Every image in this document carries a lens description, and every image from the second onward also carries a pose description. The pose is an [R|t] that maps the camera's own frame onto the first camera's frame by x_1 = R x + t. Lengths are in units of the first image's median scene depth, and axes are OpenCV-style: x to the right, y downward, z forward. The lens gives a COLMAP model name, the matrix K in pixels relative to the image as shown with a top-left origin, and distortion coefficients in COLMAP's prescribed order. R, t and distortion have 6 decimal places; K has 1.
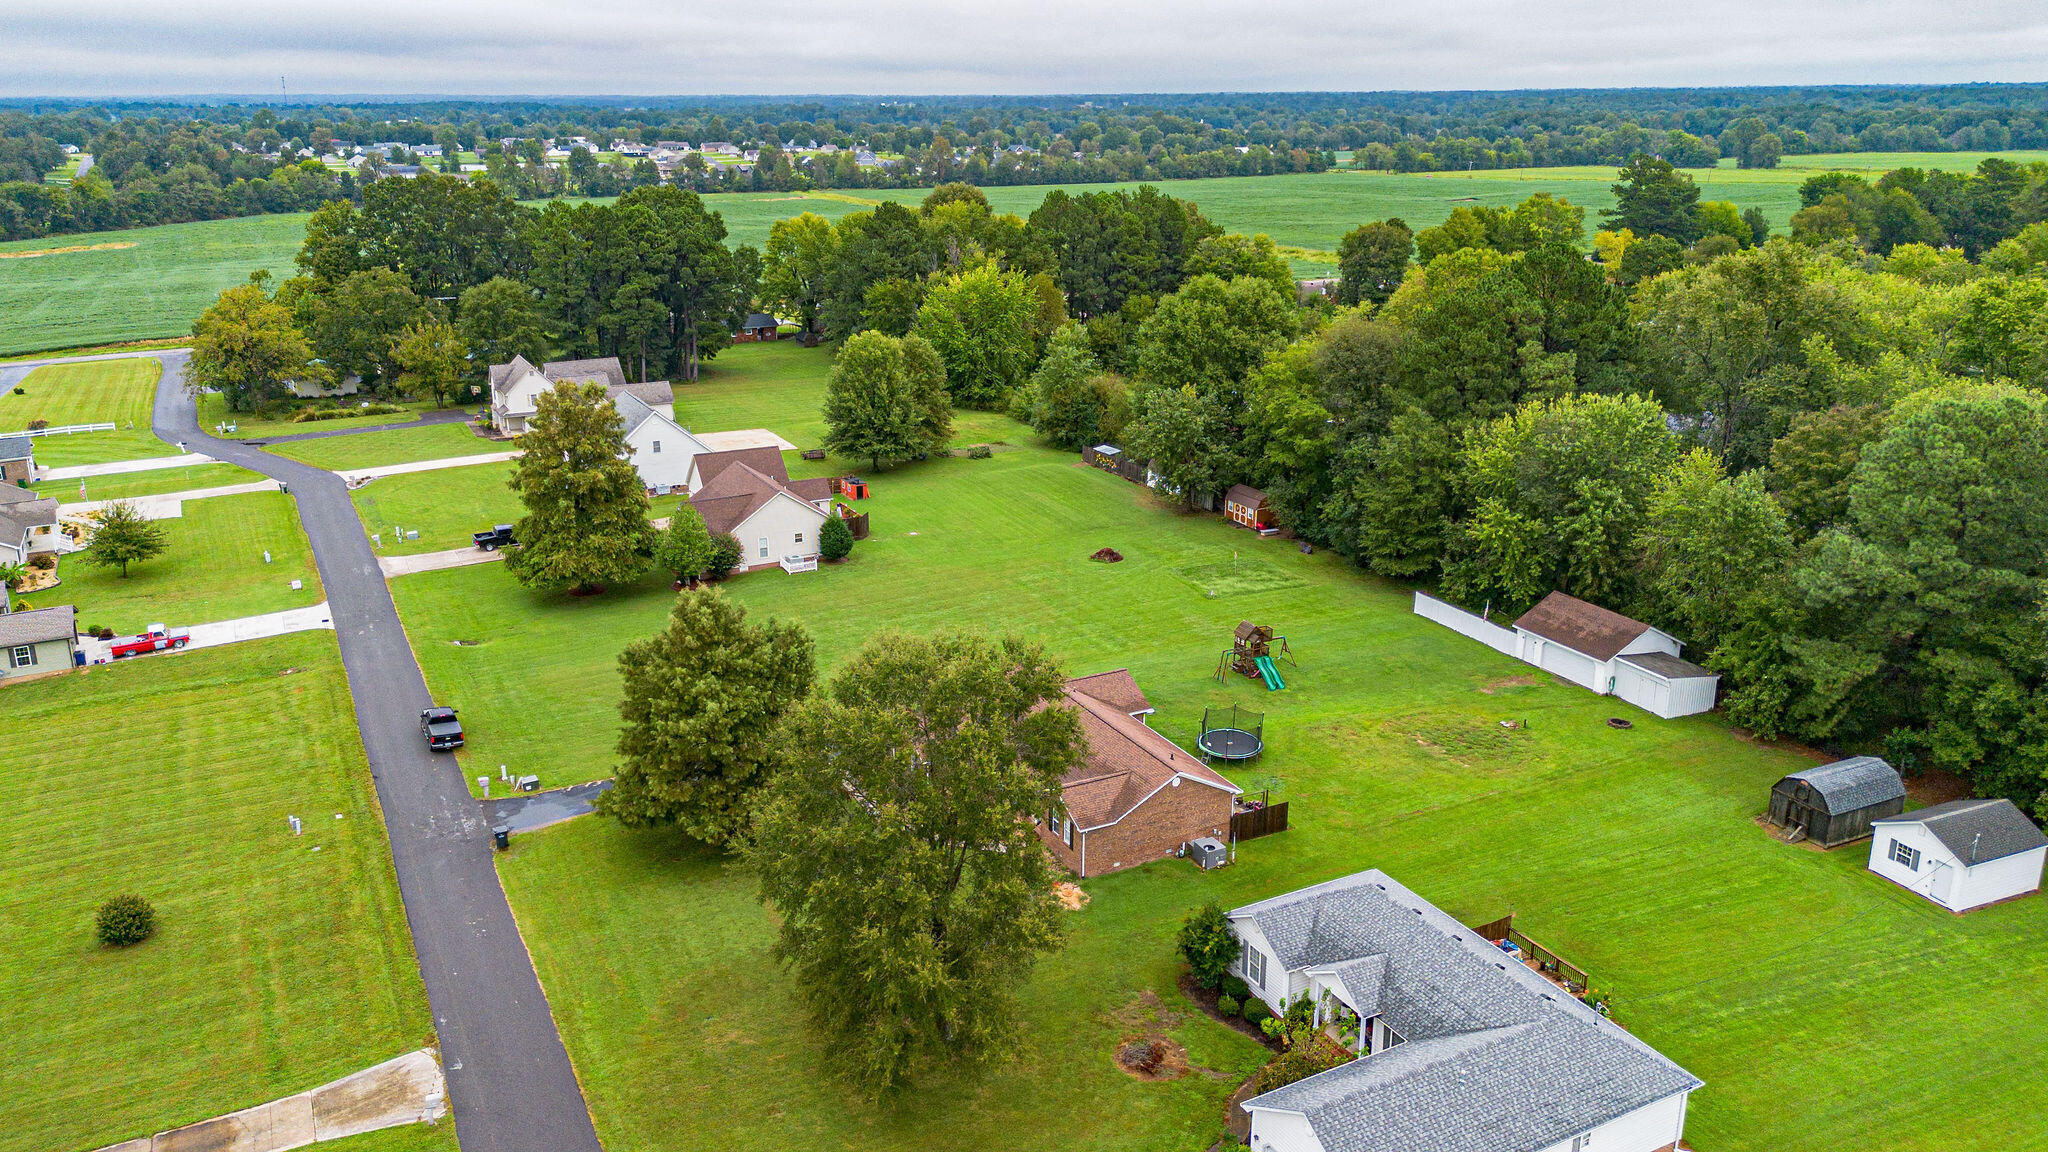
lens RADIAL K [[1424.2, 0, 1024.0], [0, 1424.2, 576.0], [0, 0, 1]] dist [0.049774, -0.001046]
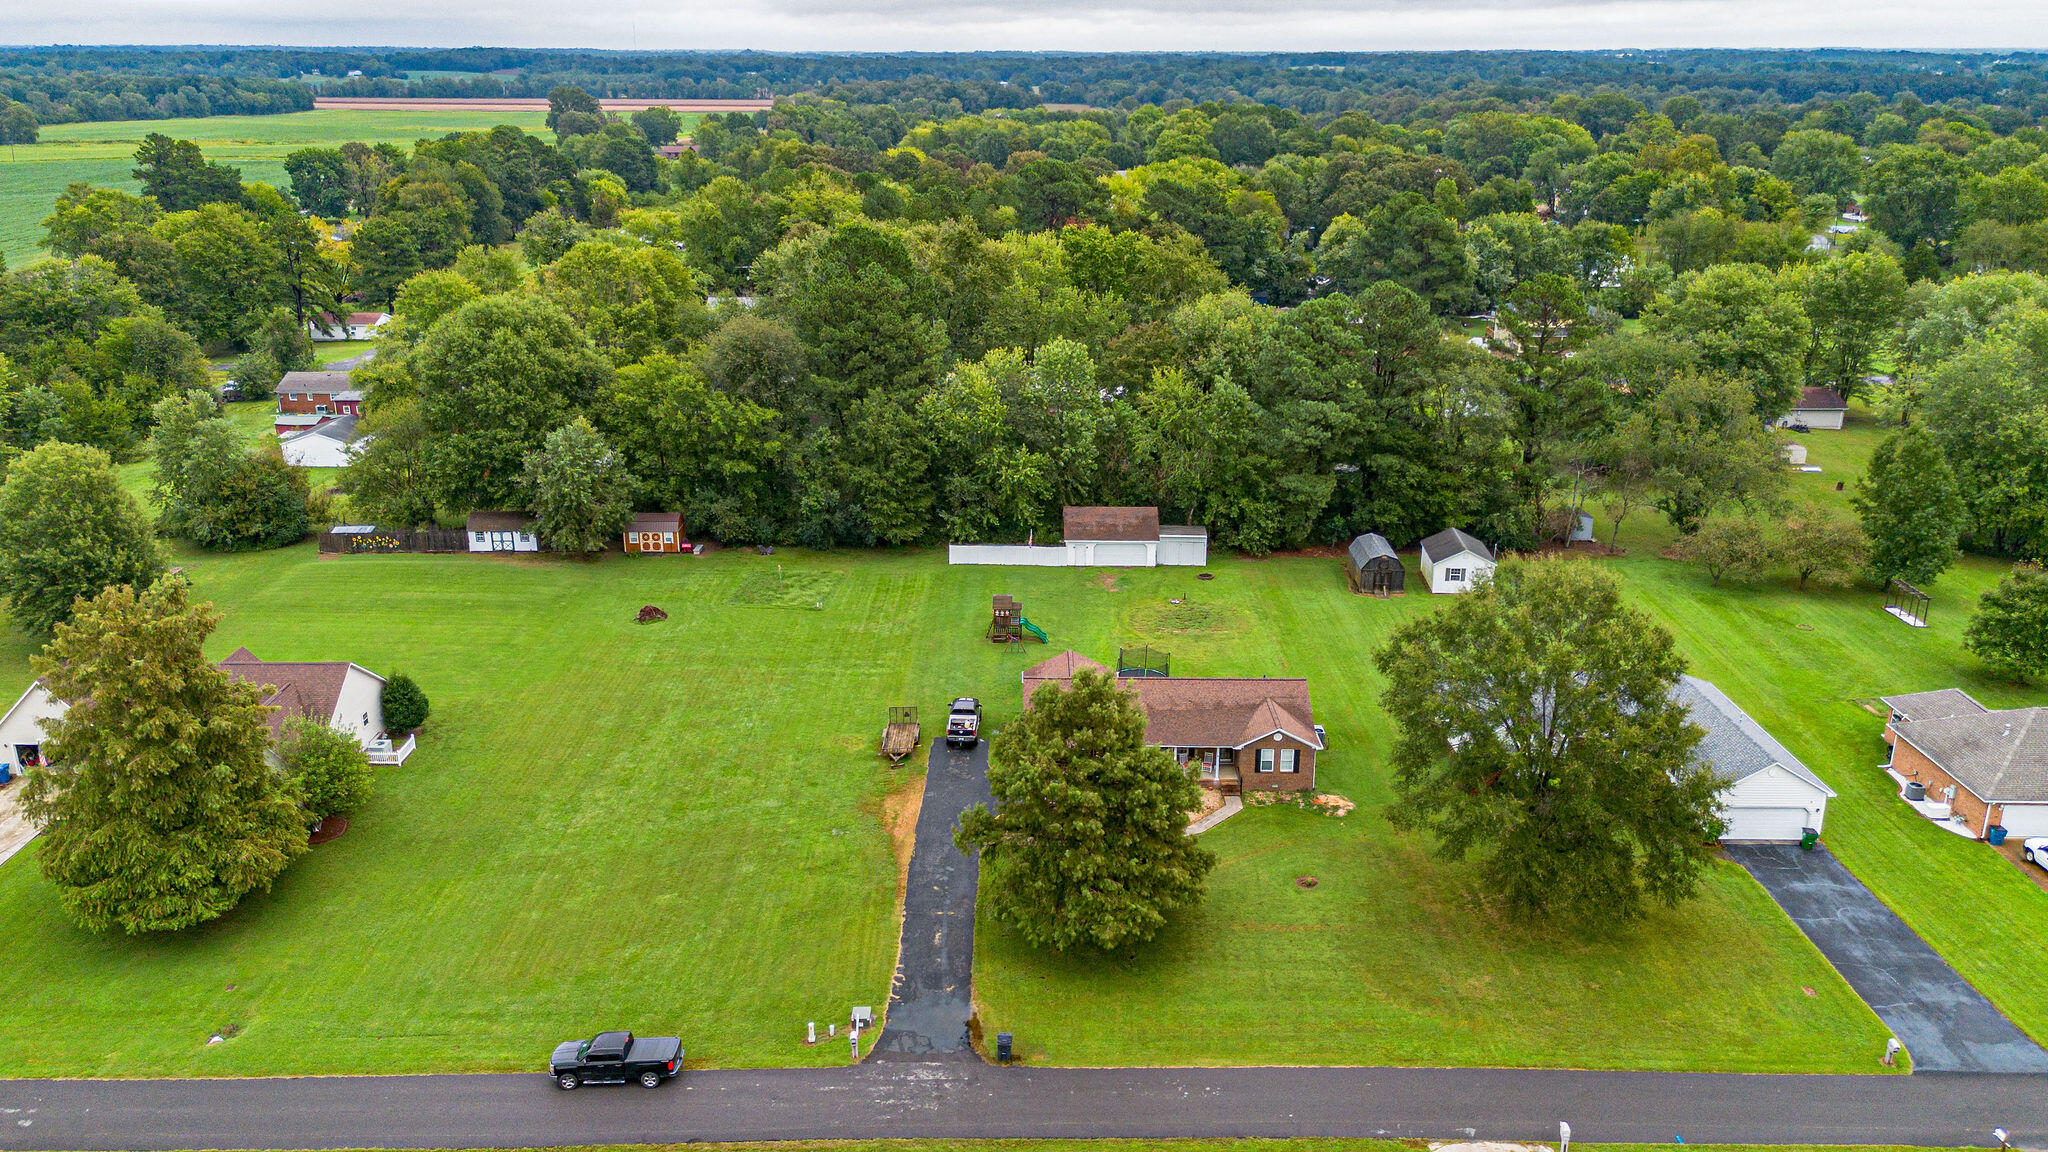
lens RADIAL K [[1478.2, 0, 1024.0], [0, 1478.2, 576.0], [0, 0, 1]] dist [0.049444, -0.024759]
pose [[0.488782, -0.285362, 0.824415, -0.663525], [0.277095, 0.946838, 0.163452, -0.140231], [-0.827231, 0.148549, 0.541870, 0.336608]]
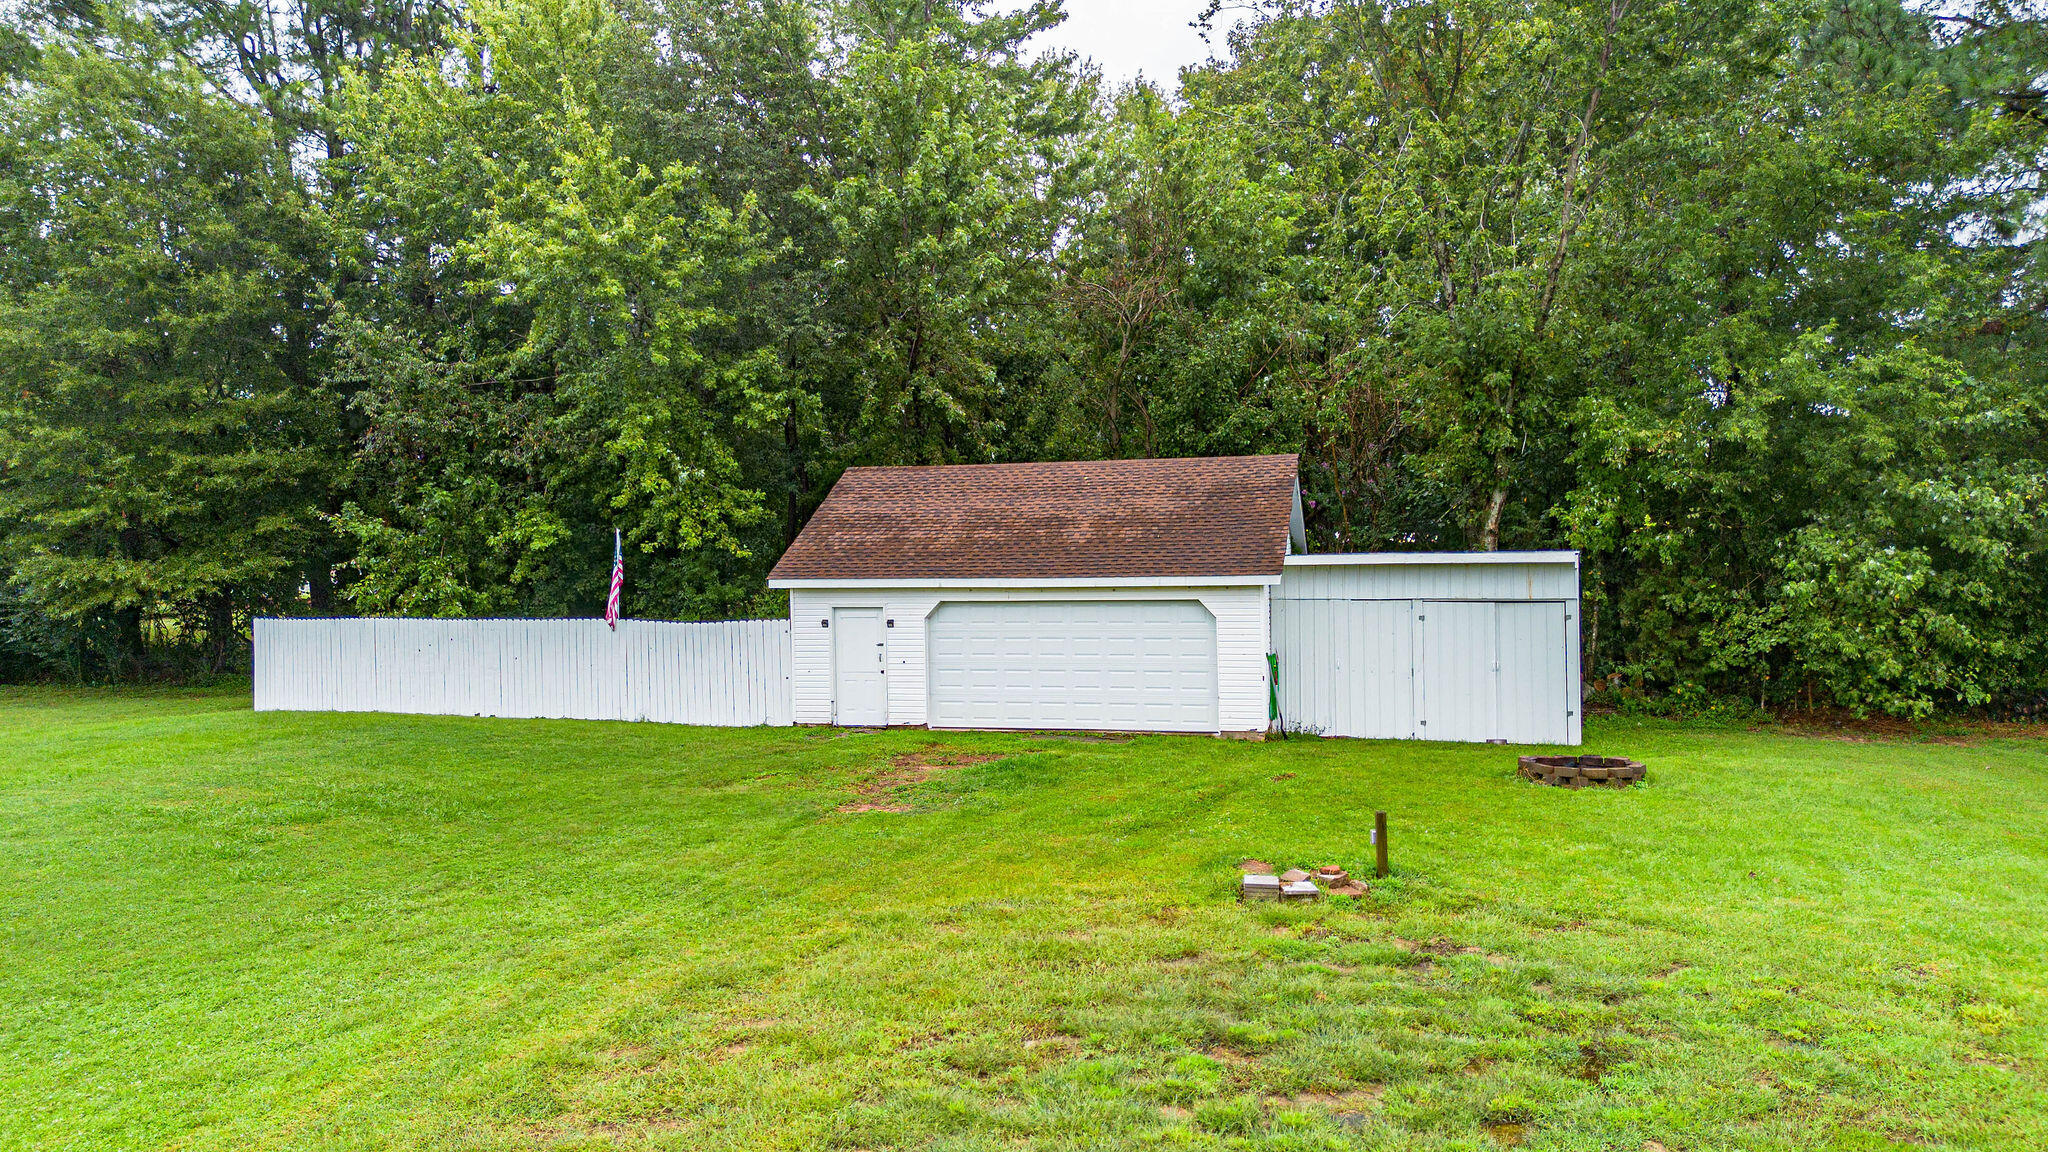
lens RADIAL K [[1478.2, 0, 1024.0], [0, 1478.2, 576.0], [0, 0, 1]] dist [0.049444, -0.024759]
pose [[0.684120, -0.050401, 0.727626, 0.183931], [0.256573, 0.950477, -0.175394, 0.078160], [-0.682752, 0.306680, 0.663172, 0.765055]]
